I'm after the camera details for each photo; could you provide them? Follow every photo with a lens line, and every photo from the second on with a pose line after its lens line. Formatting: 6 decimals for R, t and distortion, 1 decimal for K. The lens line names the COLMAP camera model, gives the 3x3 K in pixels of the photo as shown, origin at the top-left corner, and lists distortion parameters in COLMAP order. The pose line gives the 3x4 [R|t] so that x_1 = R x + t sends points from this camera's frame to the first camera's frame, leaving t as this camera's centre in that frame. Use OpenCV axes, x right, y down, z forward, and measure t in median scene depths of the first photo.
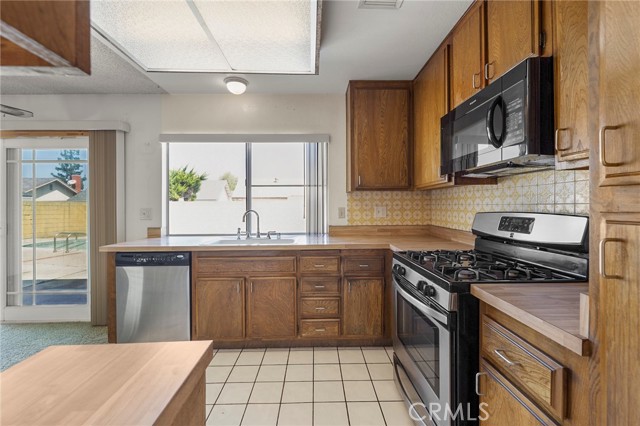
lens RADIAL K [[267.9, 0, 320.4], [0, 267.9, 207.9], [0, 0, 1]] dist [0.001746, 0.000171]
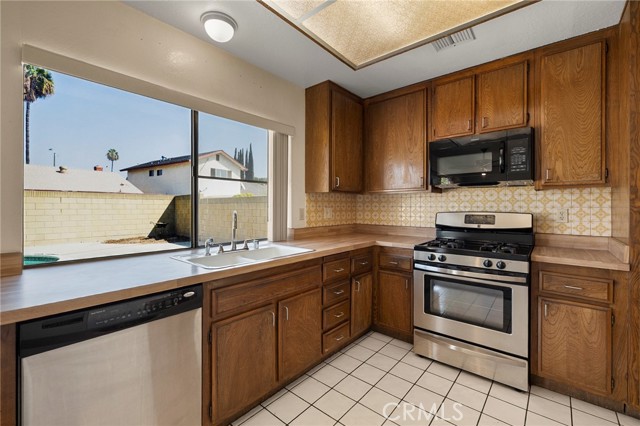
lens RADIAL K [[273.9, 0, 322.6], [0, 273.9, 207.9], [0, 0, 1]] dist [-0.000304, 0.000072]
pose [[0.667189, 0.004345, 0.744876, -0.655398], [-0.001160, 0.999988, -0.004795, 0.000715], [-0.744888, 0.002335, 0.667186, 0.345373]]
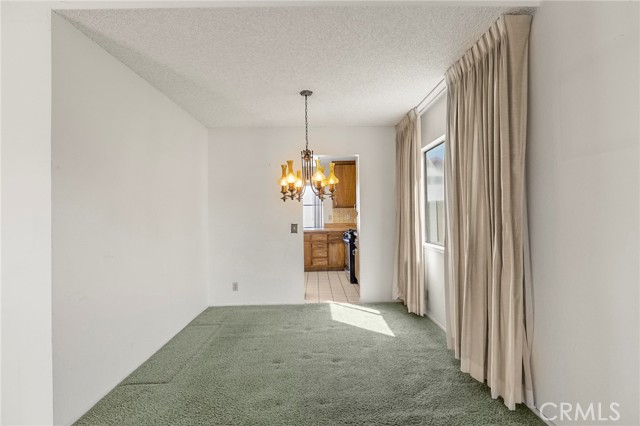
lens RADIAL K [[307.5, 0, 321.0], [0, 307.5, 210.1], [0, 0, 1]] dist [-0.001871, -0.000168]
pose [[0.999929, -0.010657, -0.005368, 0.022955], [0.010549, 0.999748, -0.019795, 0.007869], [0.005578, 0.019737, 0.999790, -1.673706]]
